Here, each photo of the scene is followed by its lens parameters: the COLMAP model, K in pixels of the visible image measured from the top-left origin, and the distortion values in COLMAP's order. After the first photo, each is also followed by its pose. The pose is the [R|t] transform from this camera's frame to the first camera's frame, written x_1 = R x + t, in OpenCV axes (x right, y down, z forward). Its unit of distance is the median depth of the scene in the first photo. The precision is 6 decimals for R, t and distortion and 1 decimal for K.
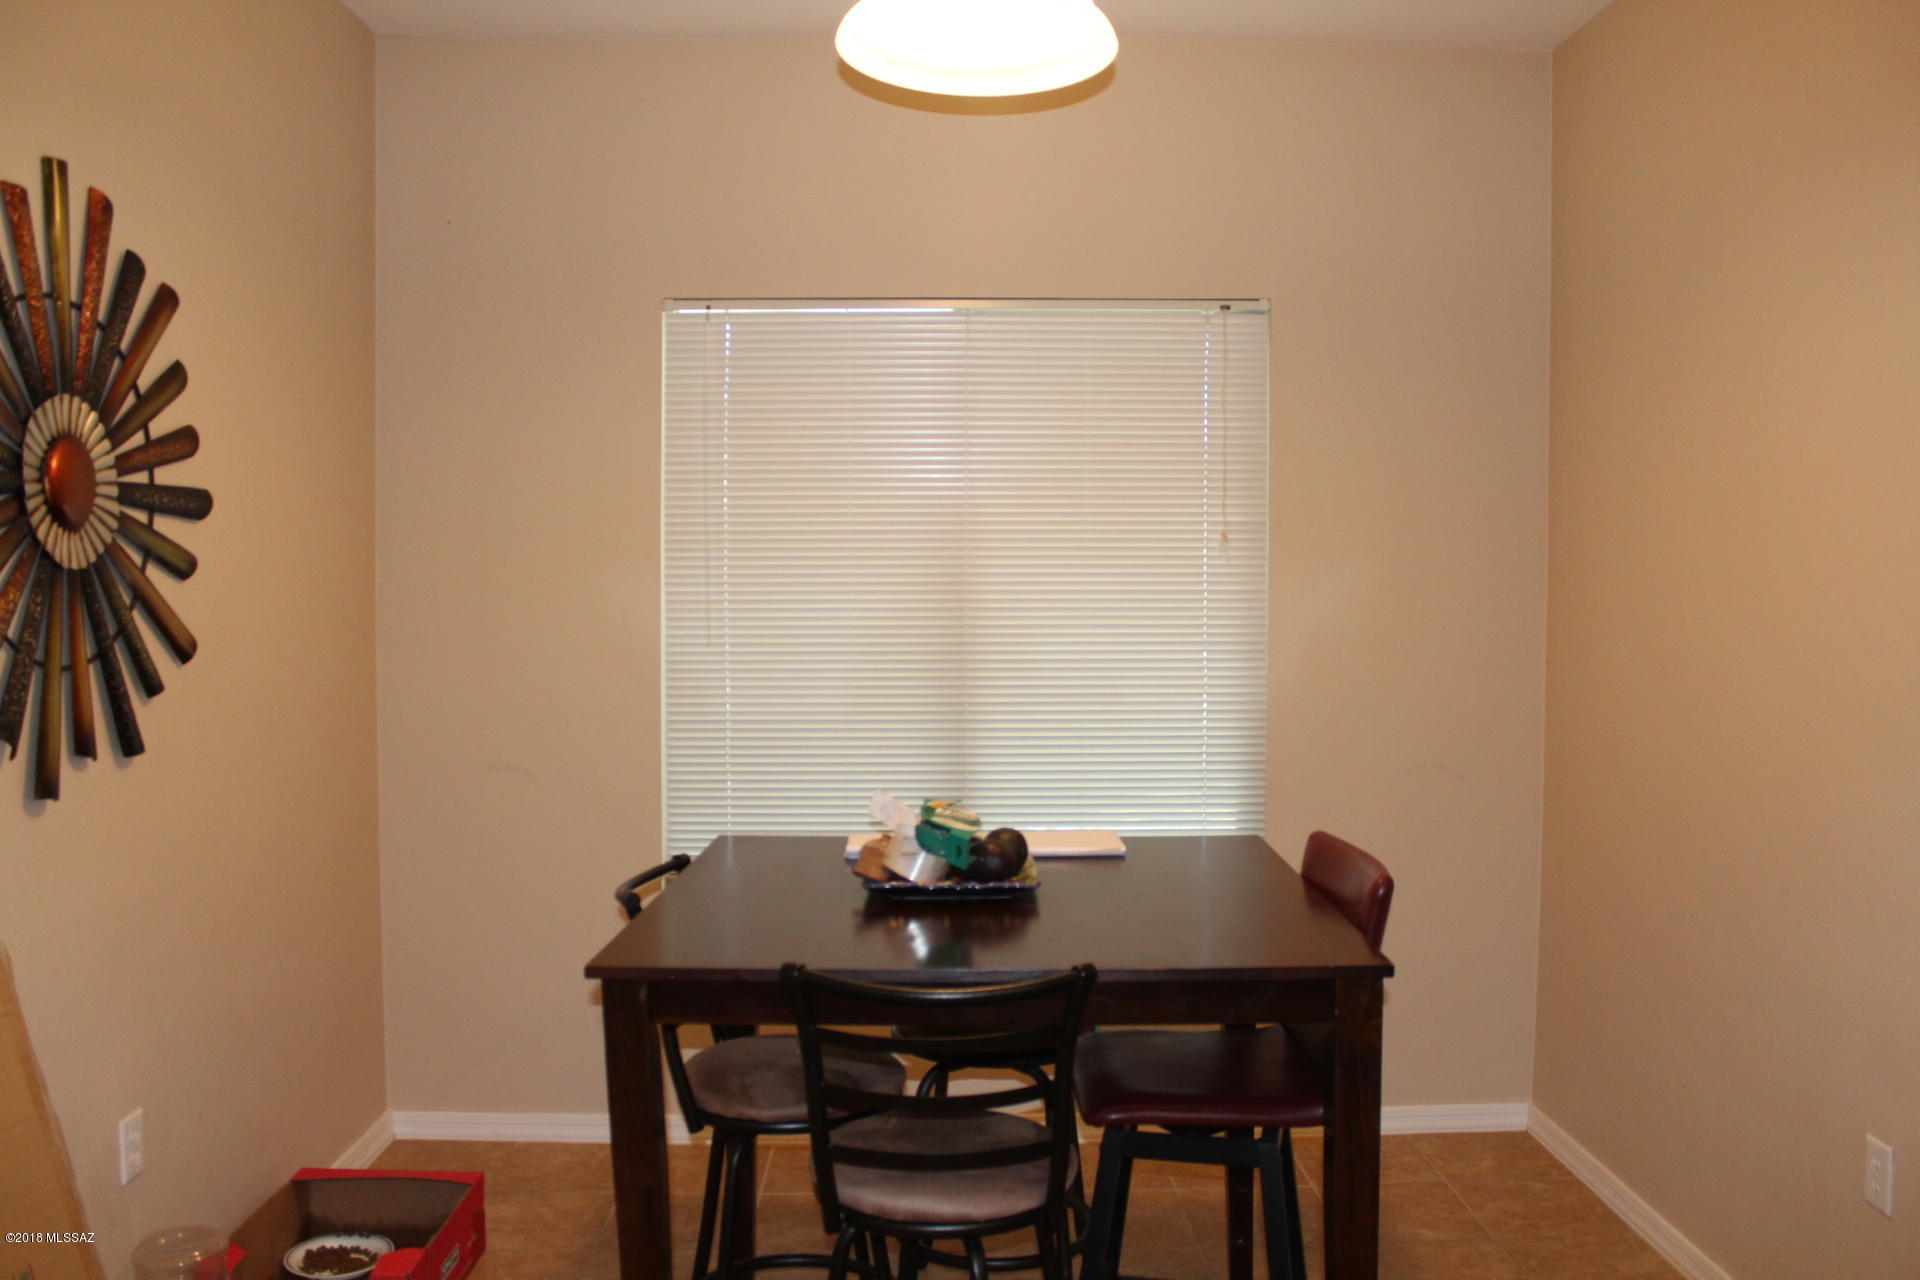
lens RADIAL K [[1574.1, 0, 962.3], [0, 1574.1, 659.7], [0, 0, 1]] dist [-0.161428, 0.135079]
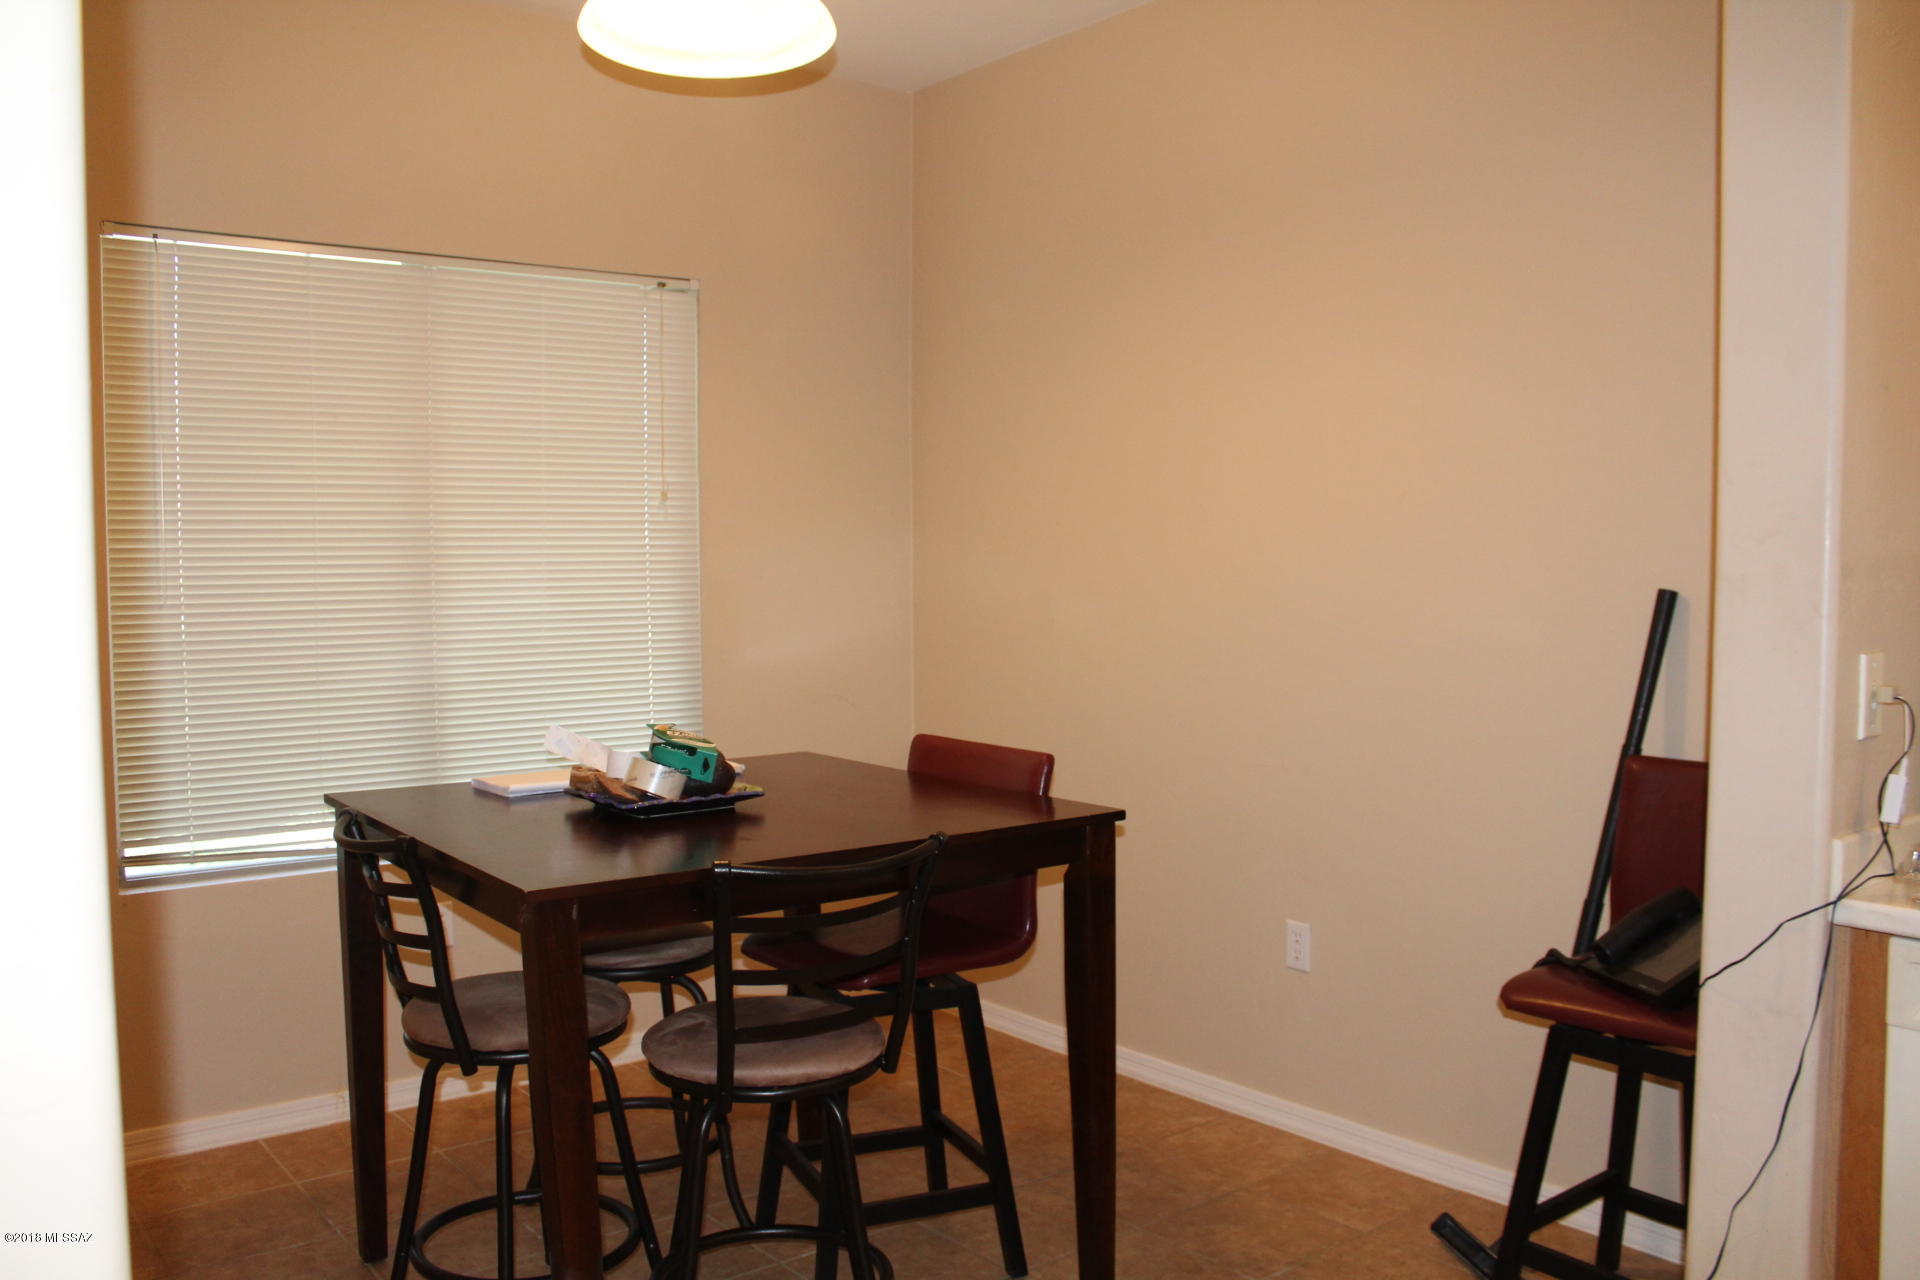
lens RADIAL K [[1574.1, 0, 967.6], [0, 1574.1, 636.3], [0, 0, 1]] dist [-0.161428, 0.135079]
pose [[0.796048, -0.033980, 0.604279, -0.325454], [0.036091, 0.999311, 0.008649, 0.017437], [-0.604157, 0.014924, 0.796726, 0.010224]]
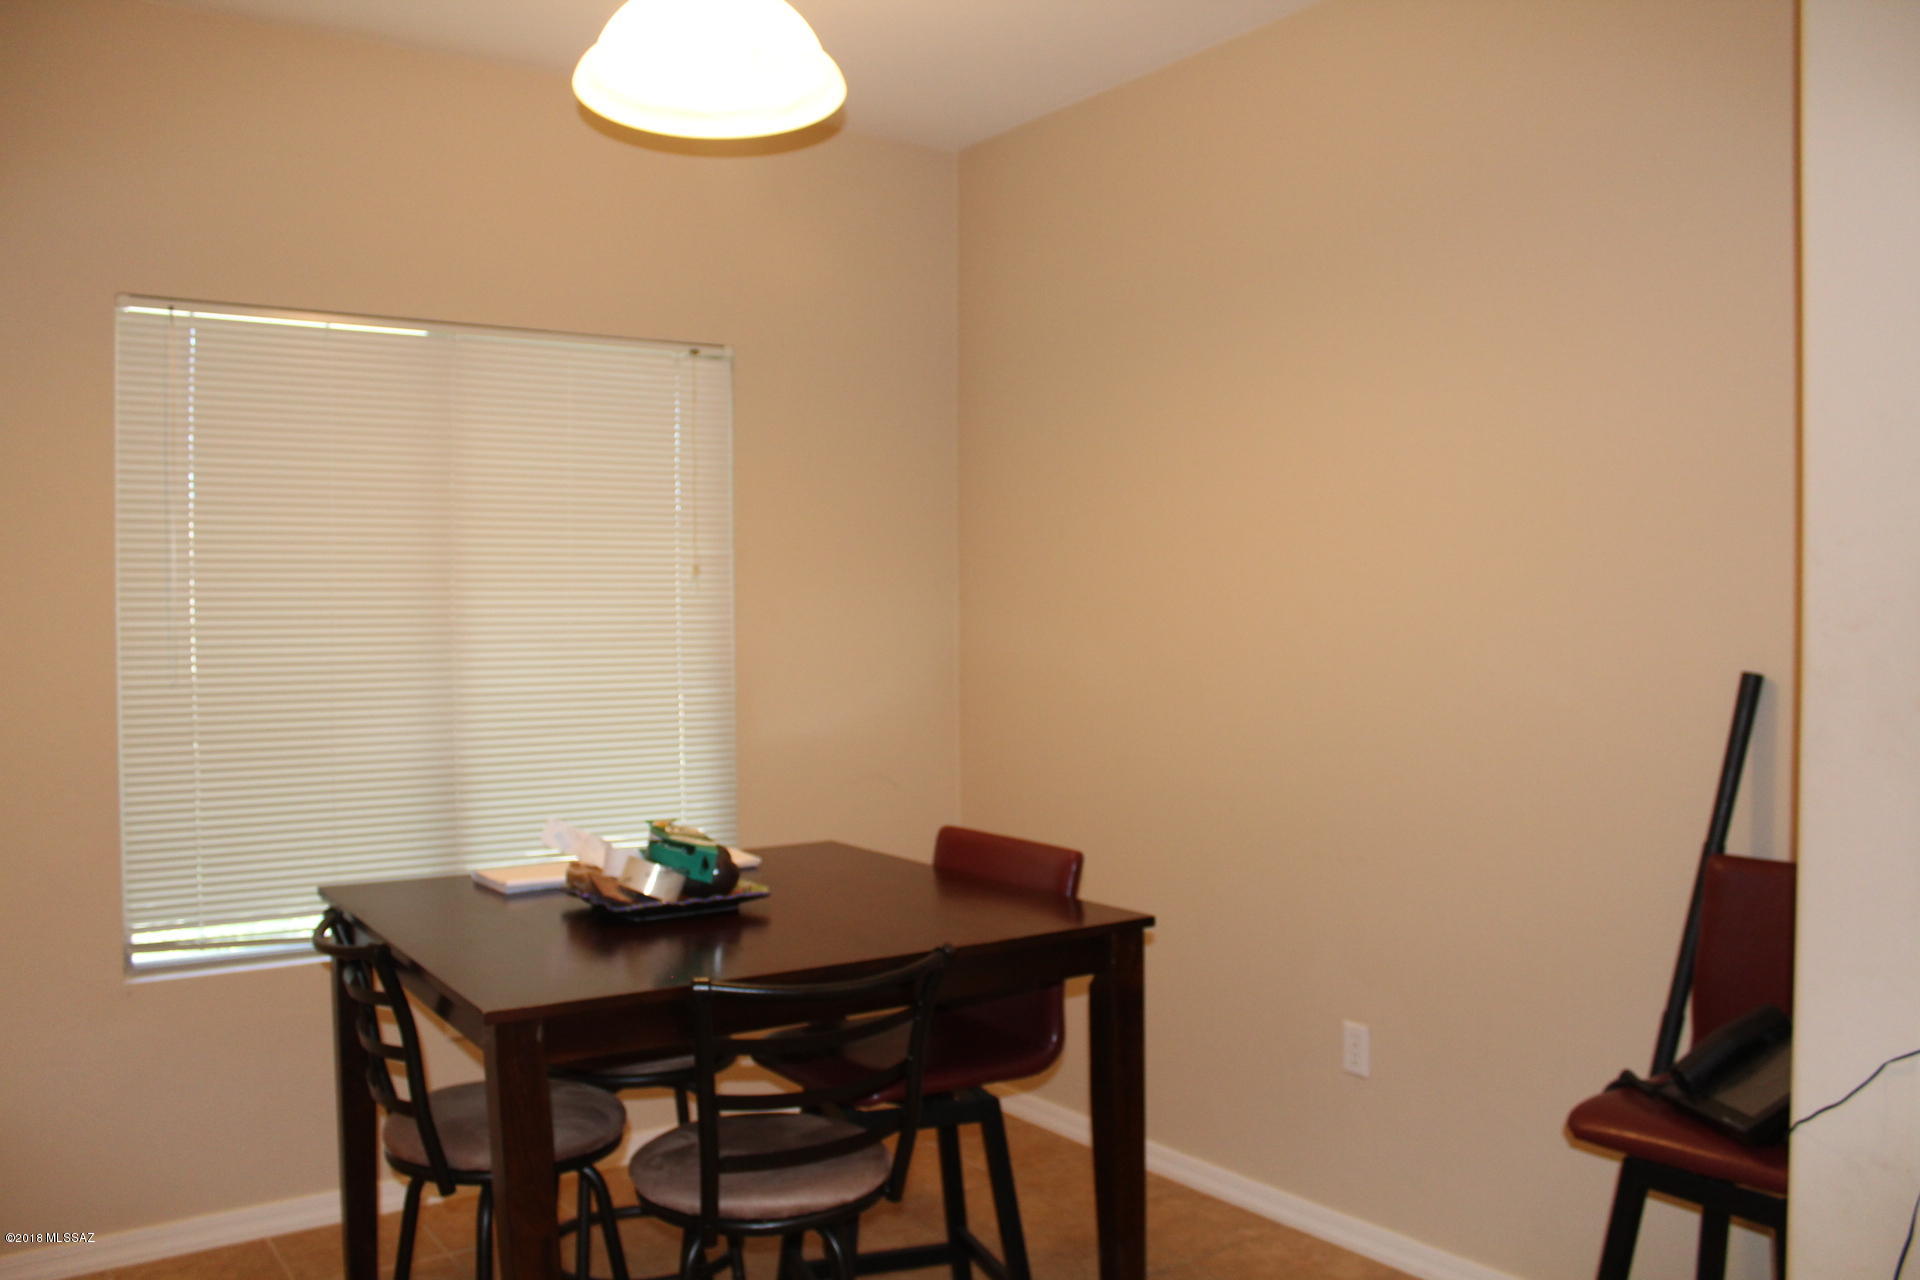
lens RADIAL K [[1574.1, 0, 965.7], [0, 1574.1, 637.3], [0, 0, 1]] dist [-0.161428, 0.135079]
pose [[0.828226, -0.012591, 0.560253, -0.273799], [0.035708, 0.998902, -0.030339, 0.005485], [-0.559255, 0.045133, 0.827766, 0.031080]]
